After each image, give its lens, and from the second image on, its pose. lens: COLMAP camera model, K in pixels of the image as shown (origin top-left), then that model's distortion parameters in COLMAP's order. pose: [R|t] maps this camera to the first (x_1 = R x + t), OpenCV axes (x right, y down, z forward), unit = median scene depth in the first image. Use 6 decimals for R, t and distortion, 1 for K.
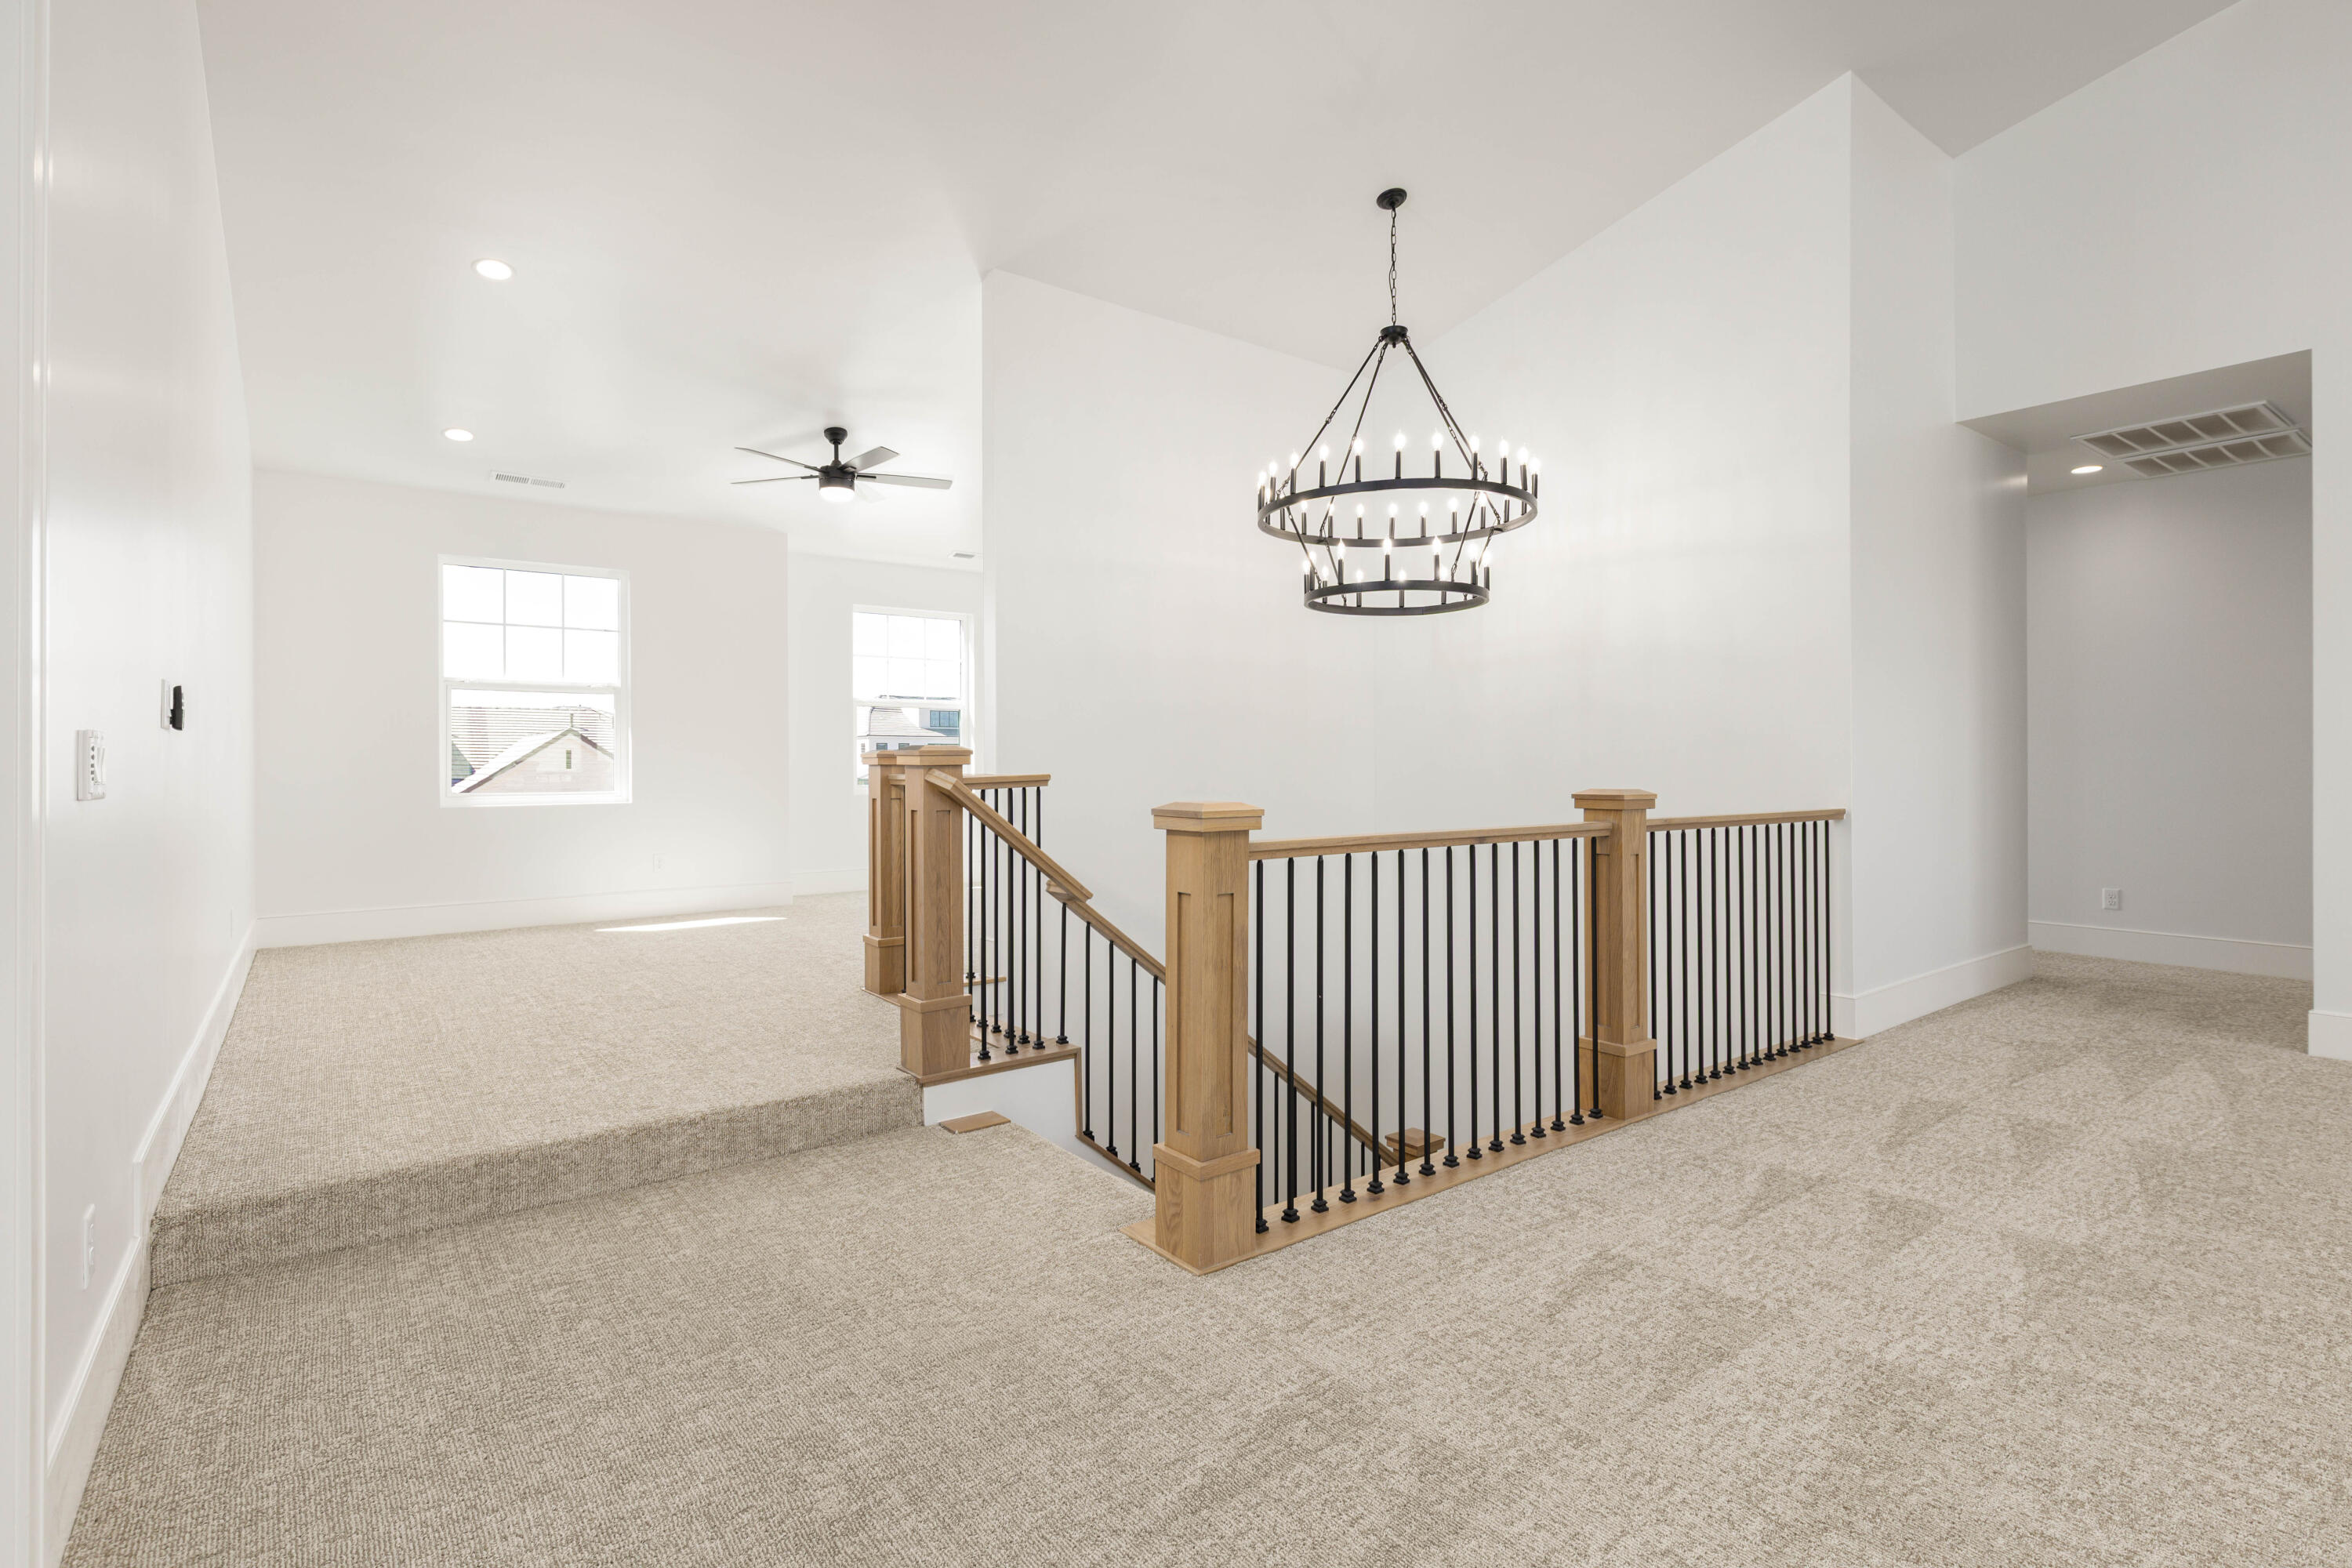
lens RADIAL K [[1130.1, 0, 1181.3], [0, 1130.1, 769.3], [0, 0, 1]] dist [0.001266, 0.000121]
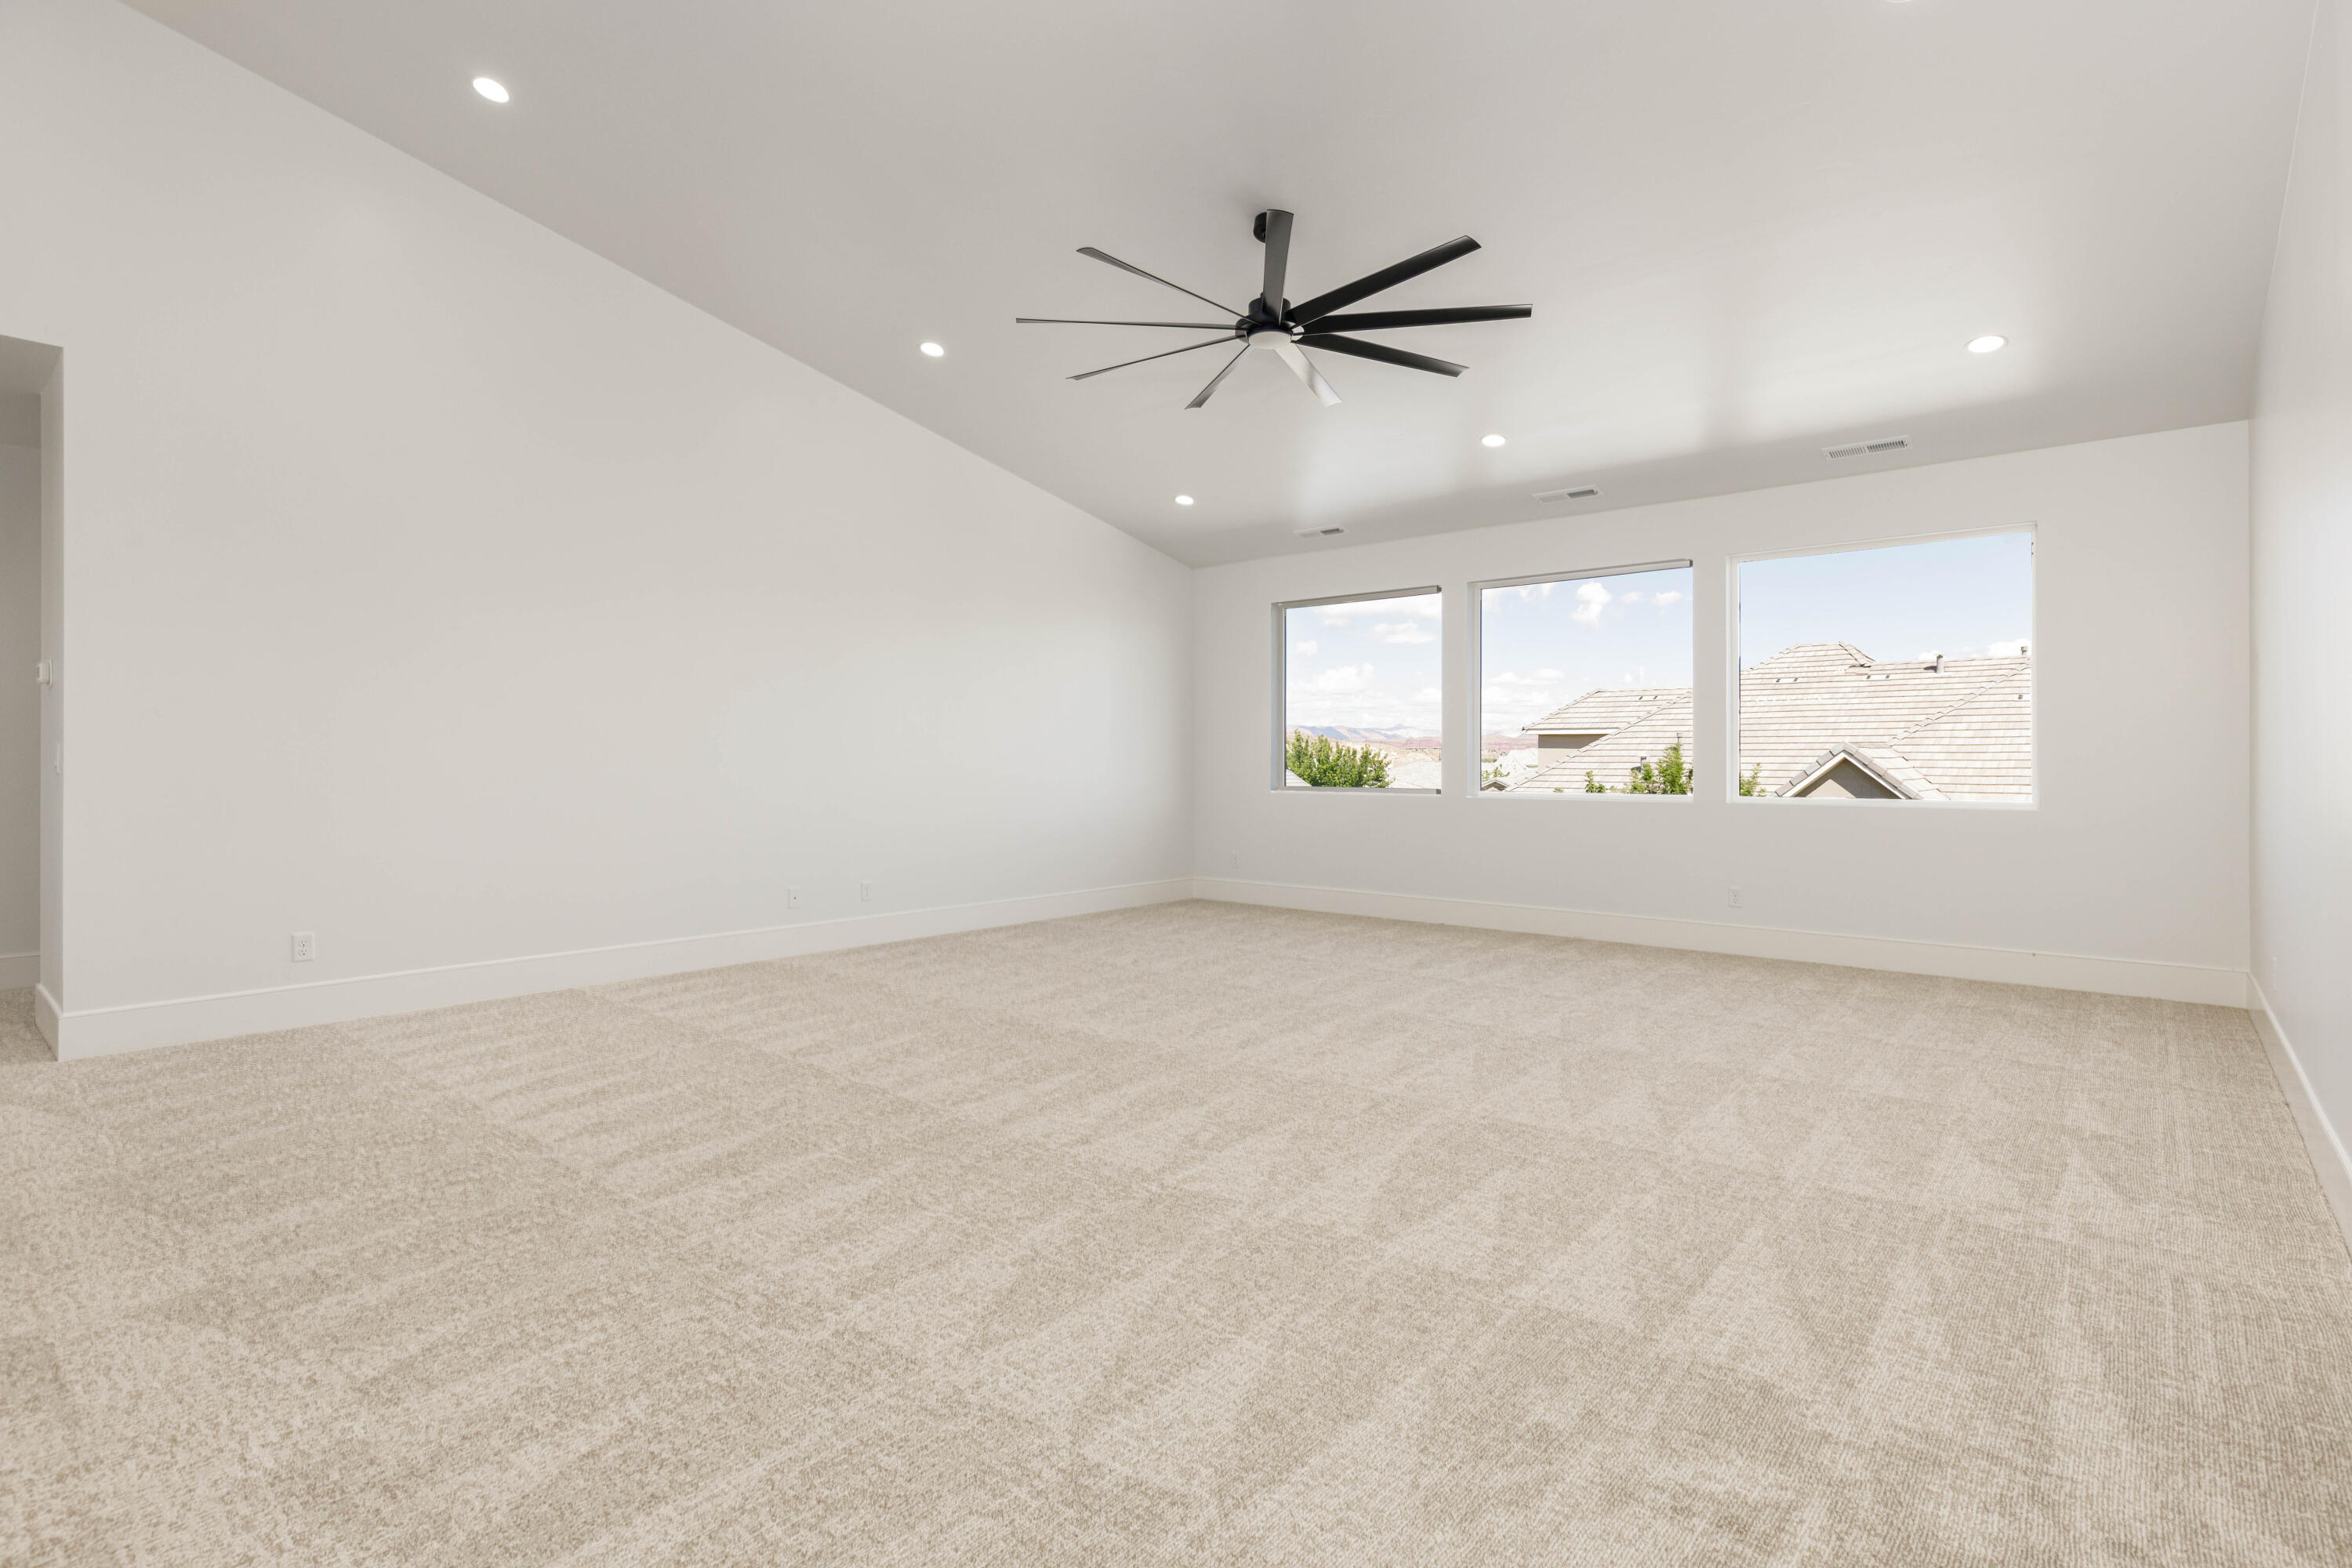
lens RADIAL K [[1130.1, 0, 1180.3], [0, 1130.1, 772.3], [0, 0, 1]] dist [0.001266, 0.000121]
pose [[-0.219315, -0.006573, 0.975632, -0.300944], [0.004482, 0.999960, 0.007745, -0.004294], [-0.975644, 0.006071, -0.219277, 0.438263]]
